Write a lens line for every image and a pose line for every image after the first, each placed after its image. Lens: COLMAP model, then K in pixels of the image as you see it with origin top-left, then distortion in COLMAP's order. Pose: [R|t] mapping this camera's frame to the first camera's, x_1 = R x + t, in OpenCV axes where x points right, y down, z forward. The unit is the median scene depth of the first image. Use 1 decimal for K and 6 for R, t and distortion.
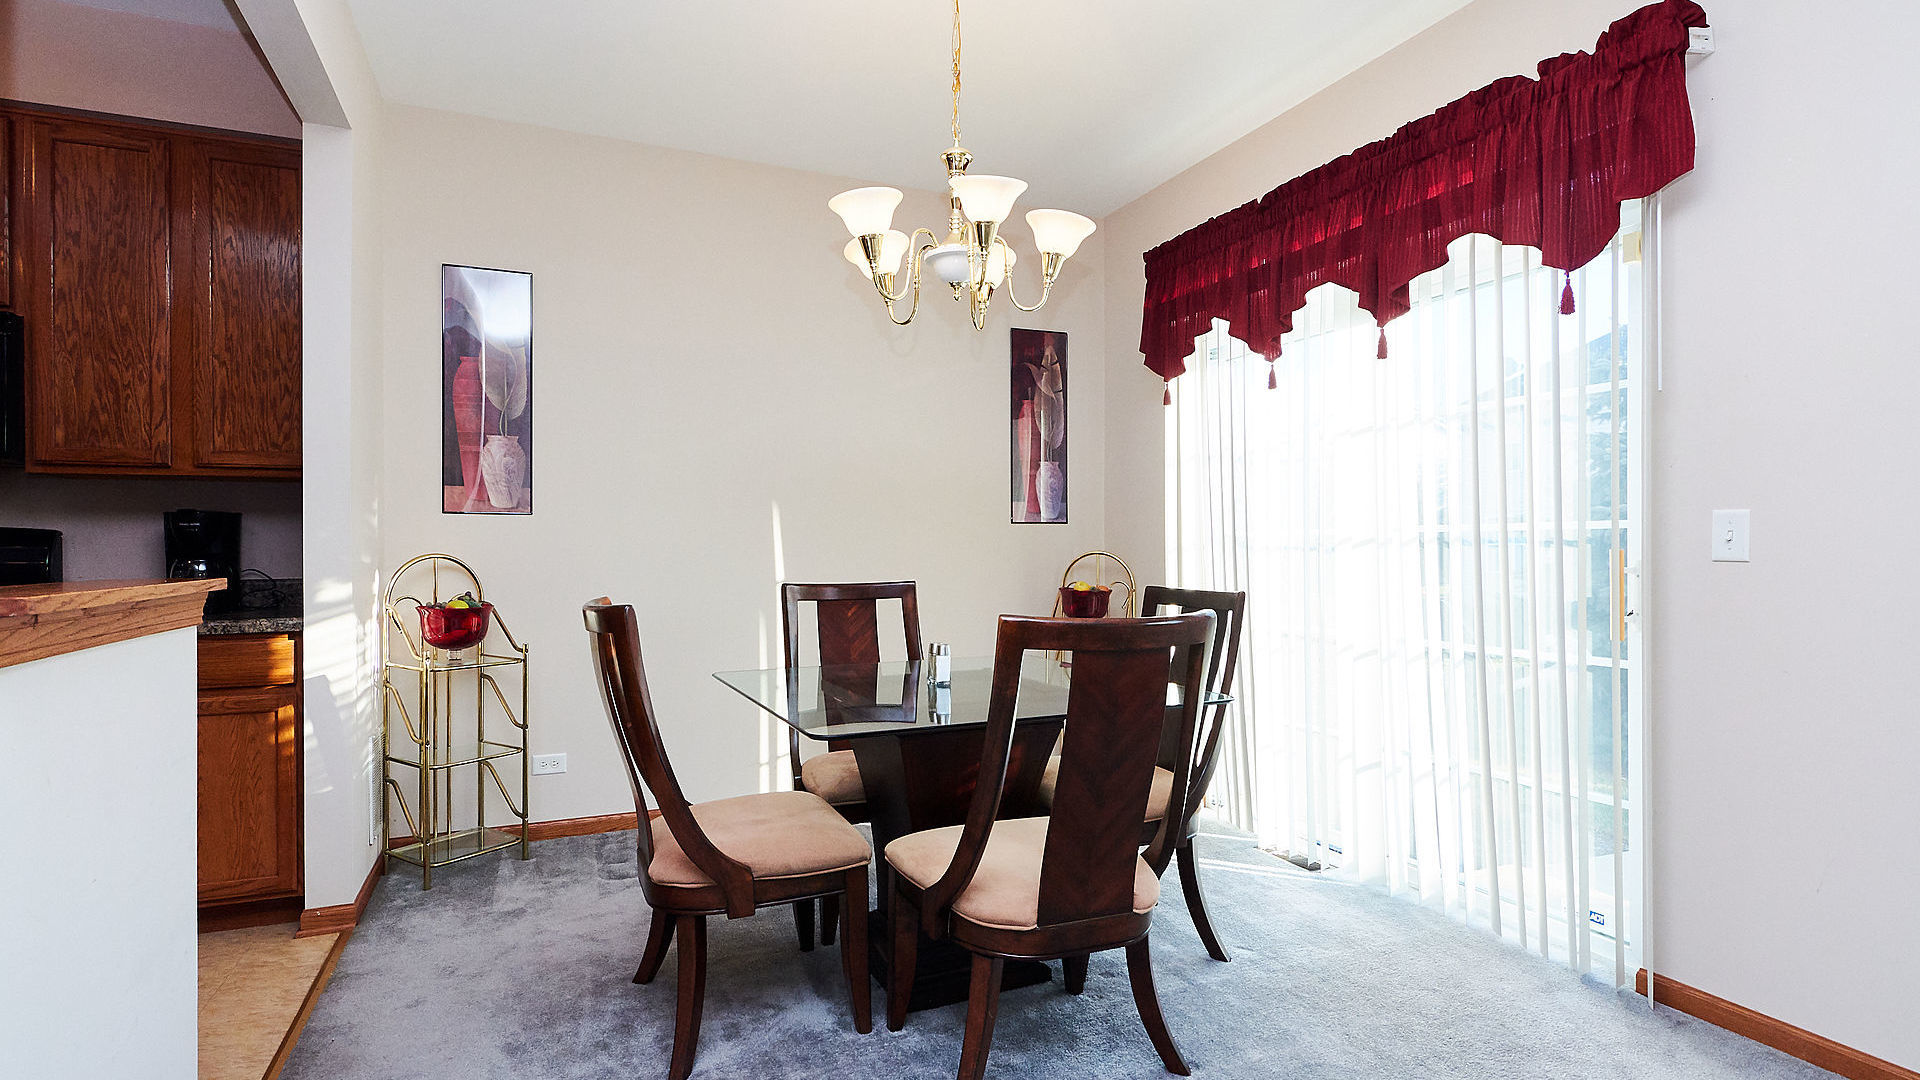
lens RADIAL K [[944.5, 0, 954.0], [0, 944.5, 543.7], [0, 0, 1]] dist [-0.000875, -0.001418]
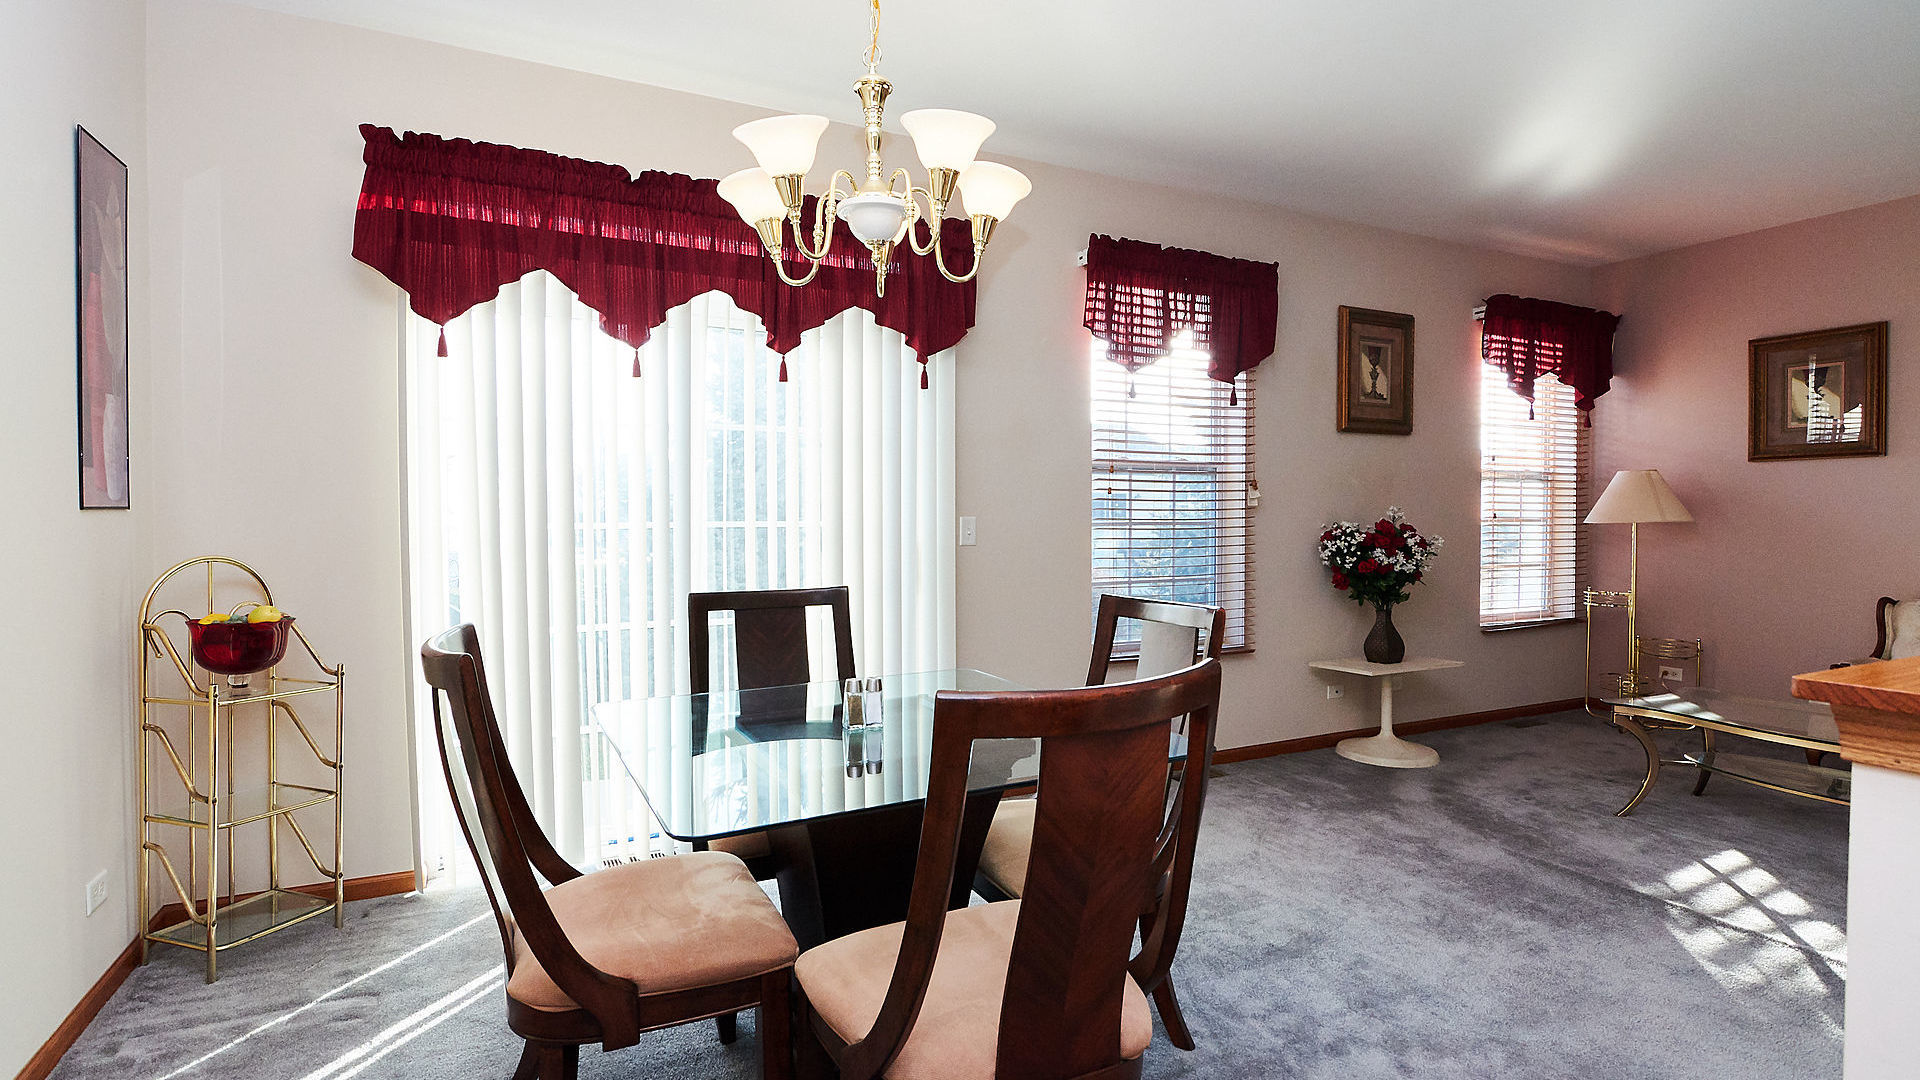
lens RADIAL K [[920.4, 0, 960.5], [0, 920.4, 534.7], [0, 0, 1]] dist [0.000645, -0.001475]
pose [[-0.047635, -0.021148, 0.998641, -0.695499], [-0.003582, 0.999773, 0.021001, -0.029248], [-0.998858, -0.002576, -0.047700, 0.815901]]
